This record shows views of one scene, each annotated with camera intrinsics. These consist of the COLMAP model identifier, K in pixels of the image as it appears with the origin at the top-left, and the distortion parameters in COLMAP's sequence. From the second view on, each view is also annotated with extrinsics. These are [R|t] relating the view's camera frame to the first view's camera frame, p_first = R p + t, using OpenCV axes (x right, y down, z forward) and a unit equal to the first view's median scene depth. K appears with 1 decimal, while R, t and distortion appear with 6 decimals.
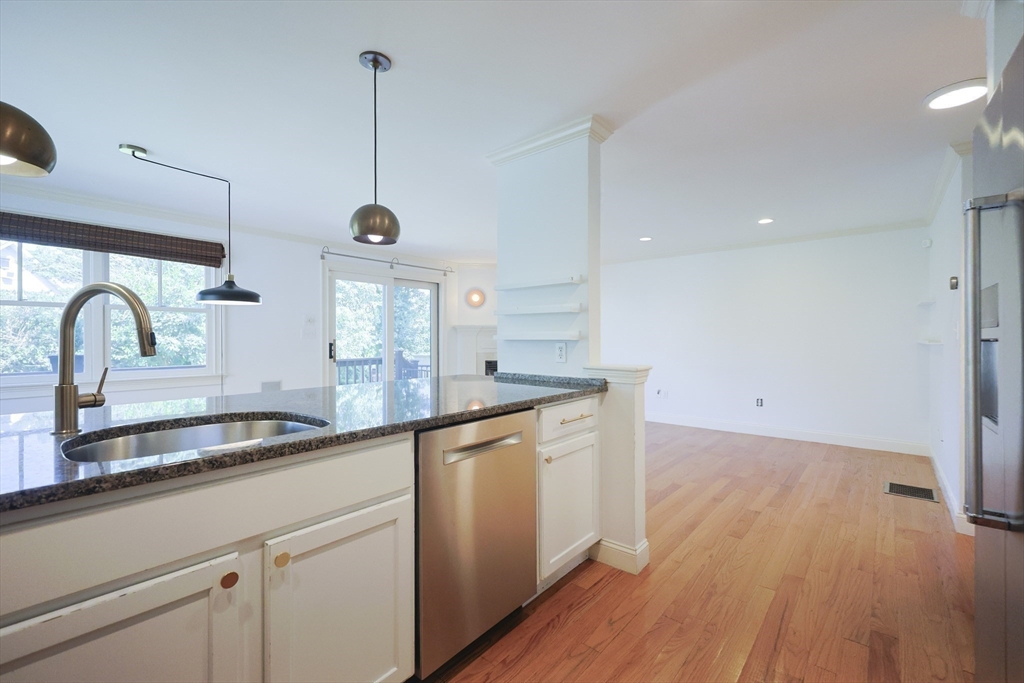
lens RADIAL K [[436.4, 0, 516.9], [0, 436.4, 338.6], [0, 0, 1]] dist [-0.006902, 0.001171]
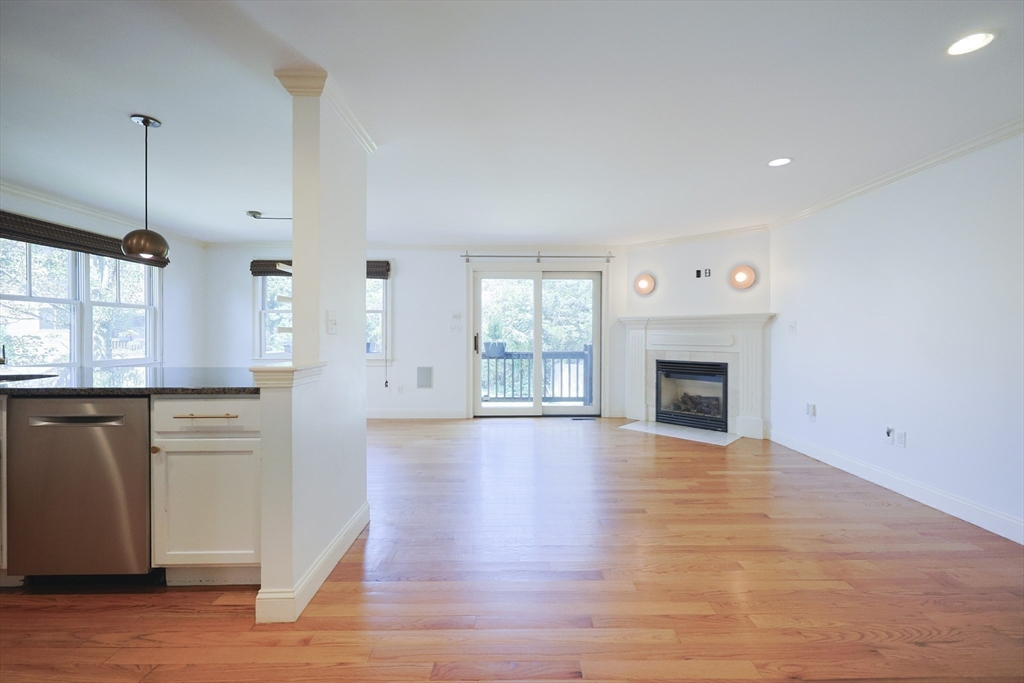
lens RADIAL K [[436.4, 0, 513.8], [0, 436.4, 336.5], [0, 0, 1]] dist [-0.006902, 0.001171]
pose [[0.654369, 0.005989, -0.756152, 0.485983], [-0.000733, 0.999973, 0.007286, 0.001795], [0.756175, -0.004214, 0.654356, 0.340106]]
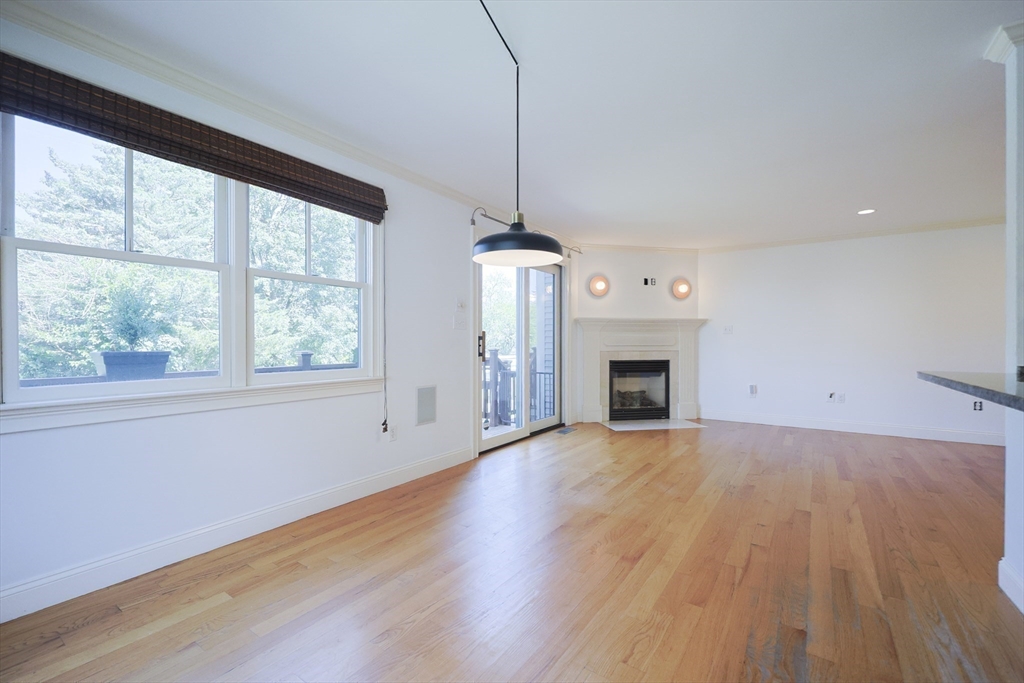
lens RADIAL K [[436.4, 0, 521.3], [0, 436.4, 345.8], [0, 0, 1]] dist [-0.006902, 0.001171]
pose [[0.994056, -0.002407, 0.108844, -0.436742], [0.001777, 0.999981, 0.005882, 0.022522], [-0.108857, -0.005654, 0.994041, 0.235915]]
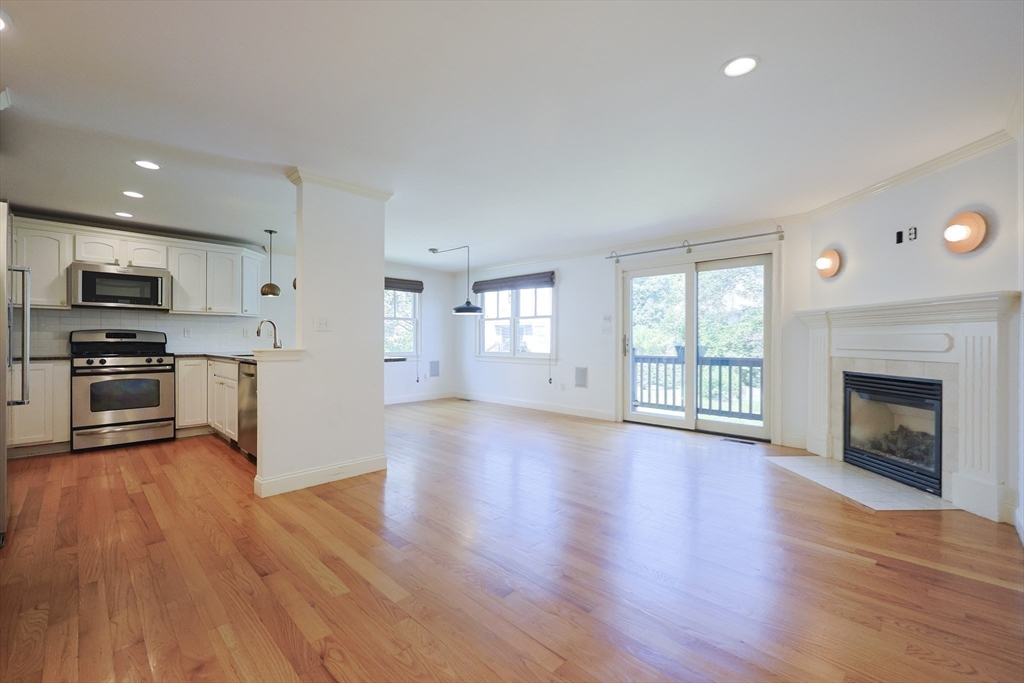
lens RADIAL K [[436.4, 0, 515.6], [0, 436.4, 341.1], [0, 0, 1]] dist [-0.006902, 0.001171]
pose [[-0.073176, 0.004896, -0.997307, 0.676202], [0.001215, 0.999988, 0.004820, 0.011460], [0.997318, -0.000859, -0.073181, 0.807779]]
